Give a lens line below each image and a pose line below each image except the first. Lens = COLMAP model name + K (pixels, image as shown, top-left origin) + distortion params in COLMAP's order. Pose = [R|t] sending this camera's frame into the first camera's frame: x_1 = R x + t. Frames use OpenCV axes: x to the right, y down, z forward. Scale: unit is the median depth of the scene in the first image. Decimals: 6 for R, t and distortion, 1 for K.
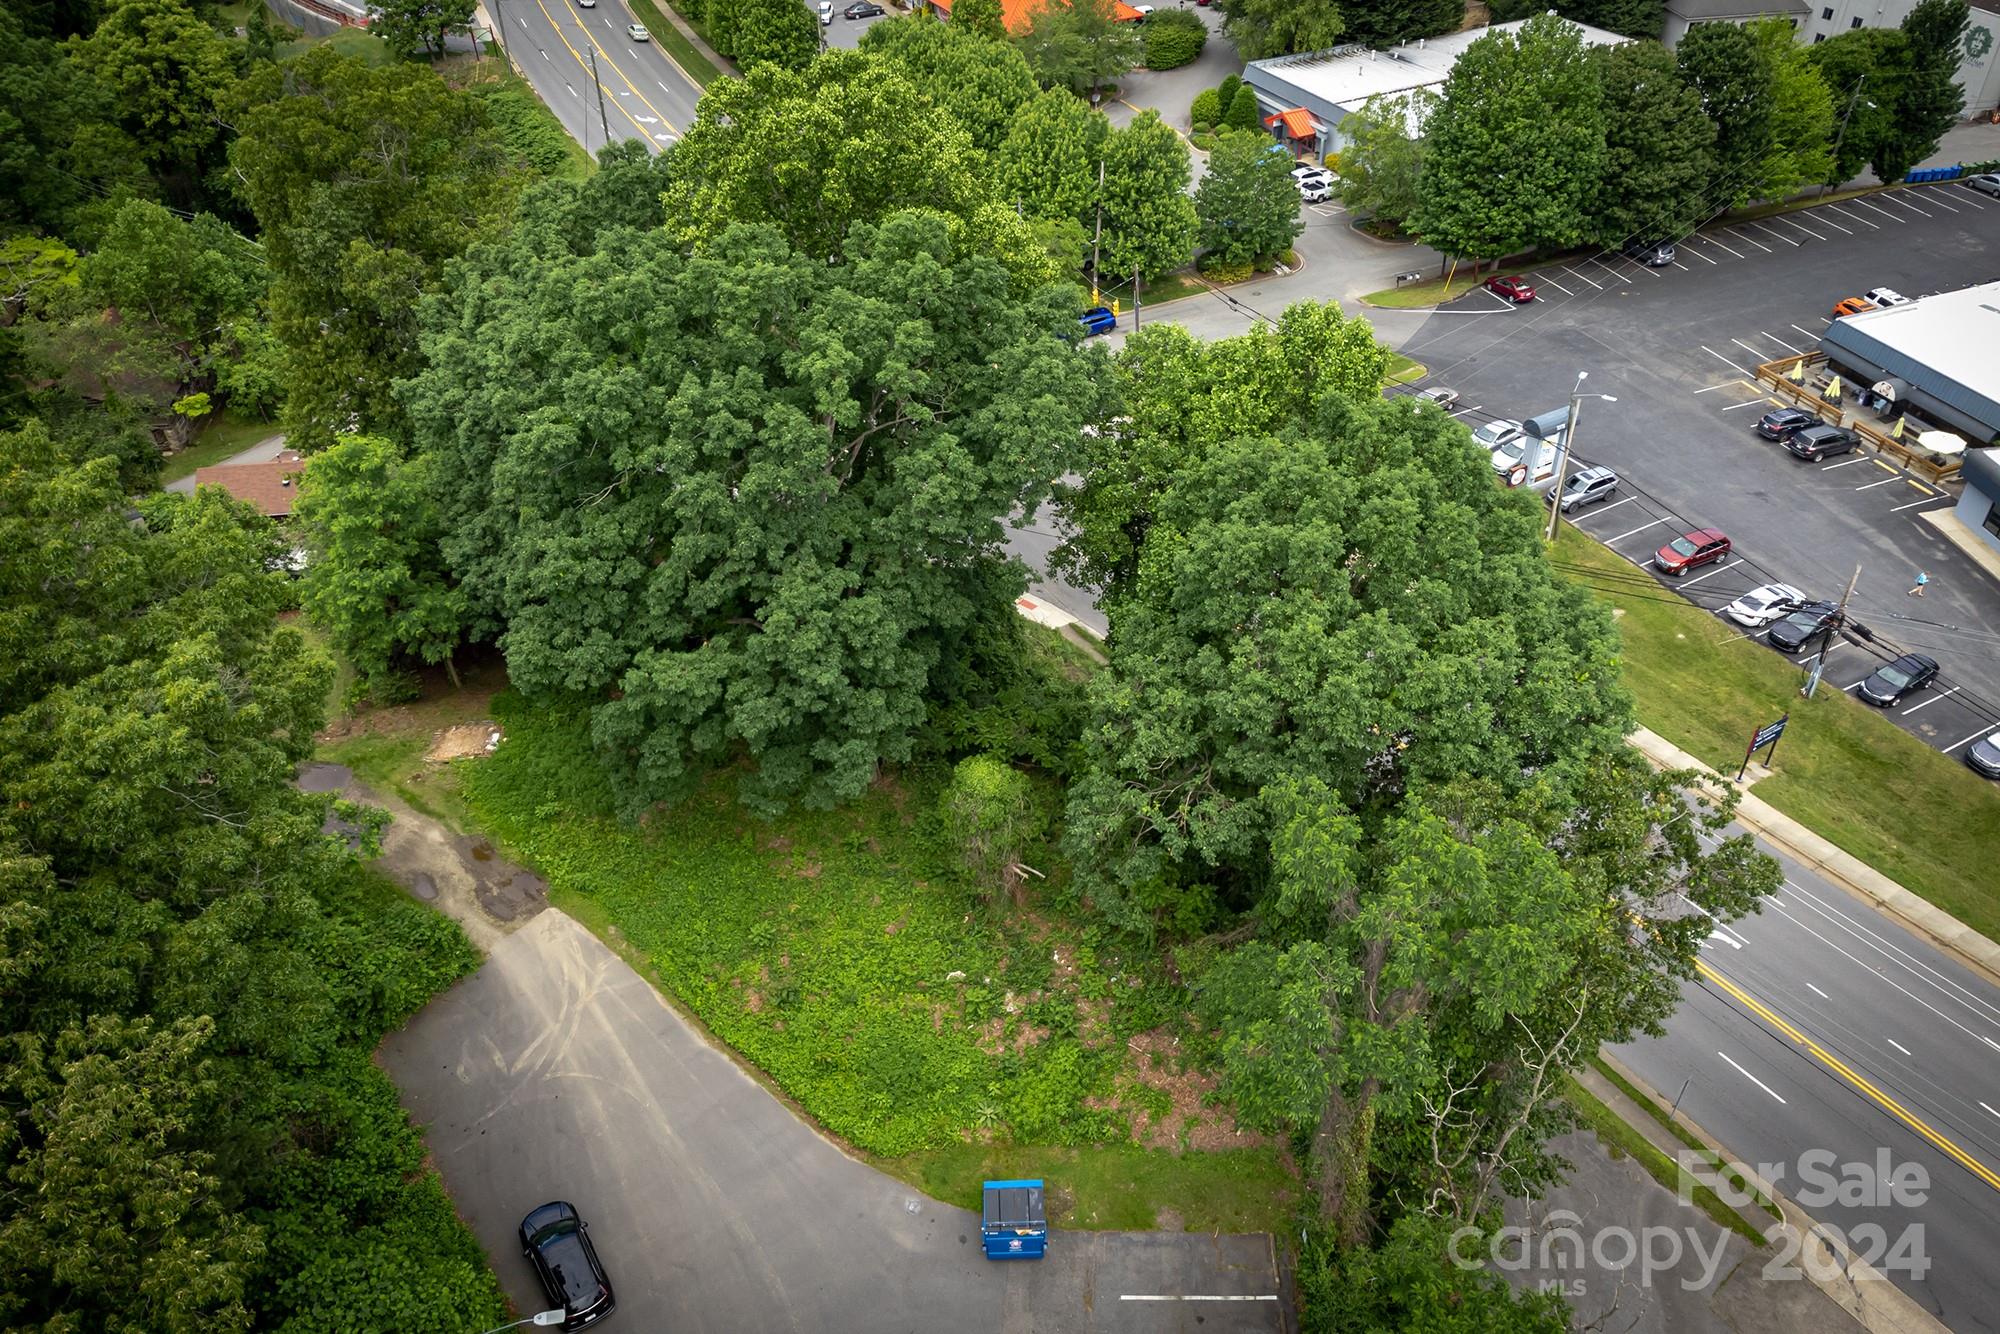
lens RADIAL K [[1491.2, 0, 1002.5], [0, 1491.2, 663.2], [0, 0, 1]] dist [0.022310, -0.004803]
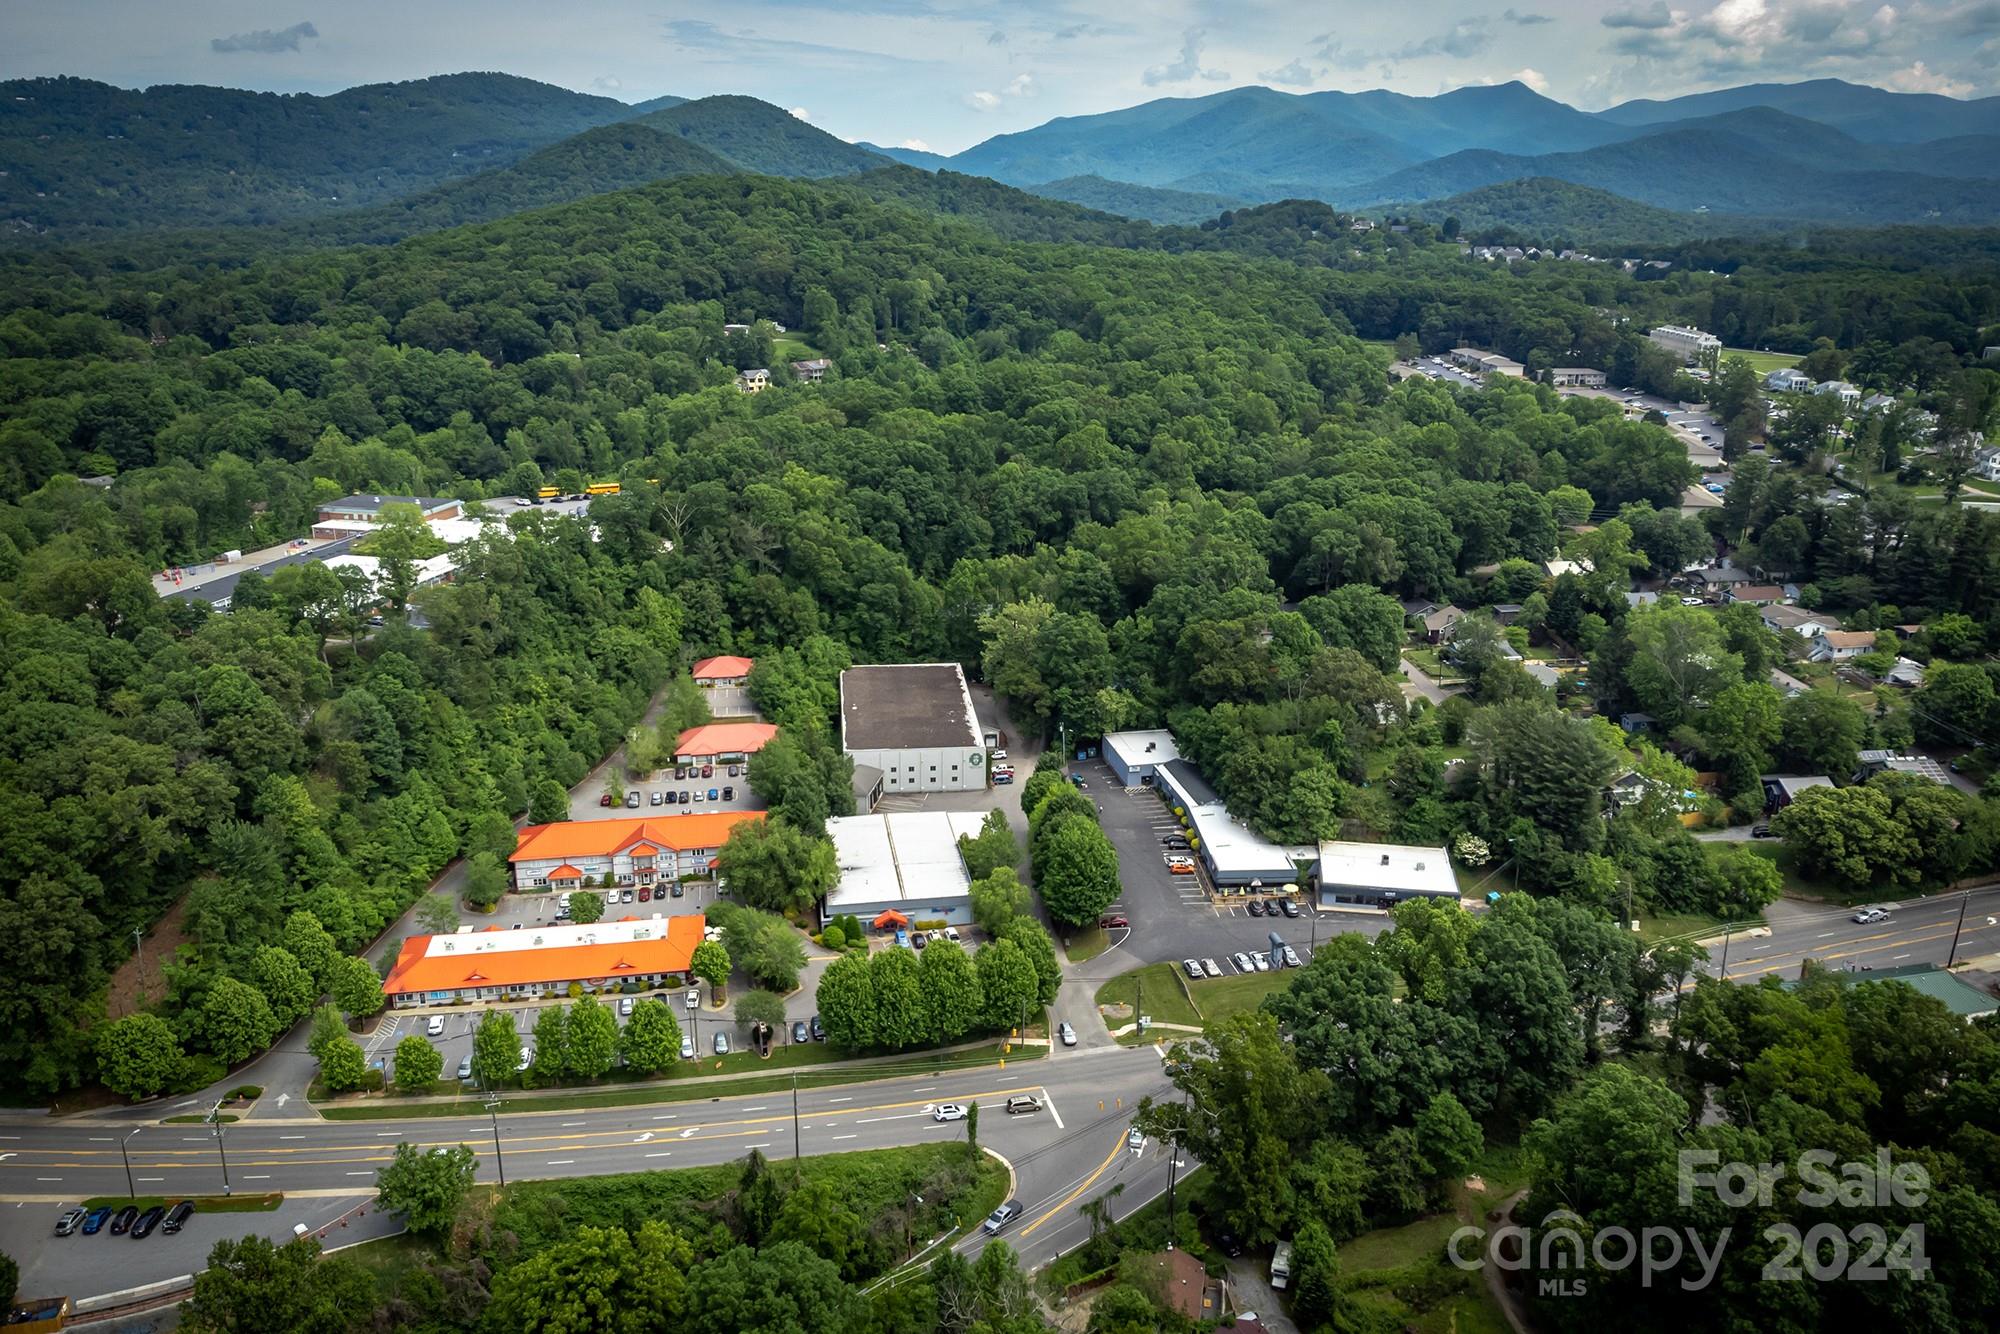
lens RADIAL K [[1491.2, 0, 997.8], [0, 1491.2, 667.4], [0, 0, 1]] dist [0.022310, -0.004803]
pose [[0.298610, -0.269893, 0.915418, -3.231402], [0.590348, 0.805891, 0.045029, -1.506718], [-0.749881, 0.526969, 0.399978, 0.110448]]
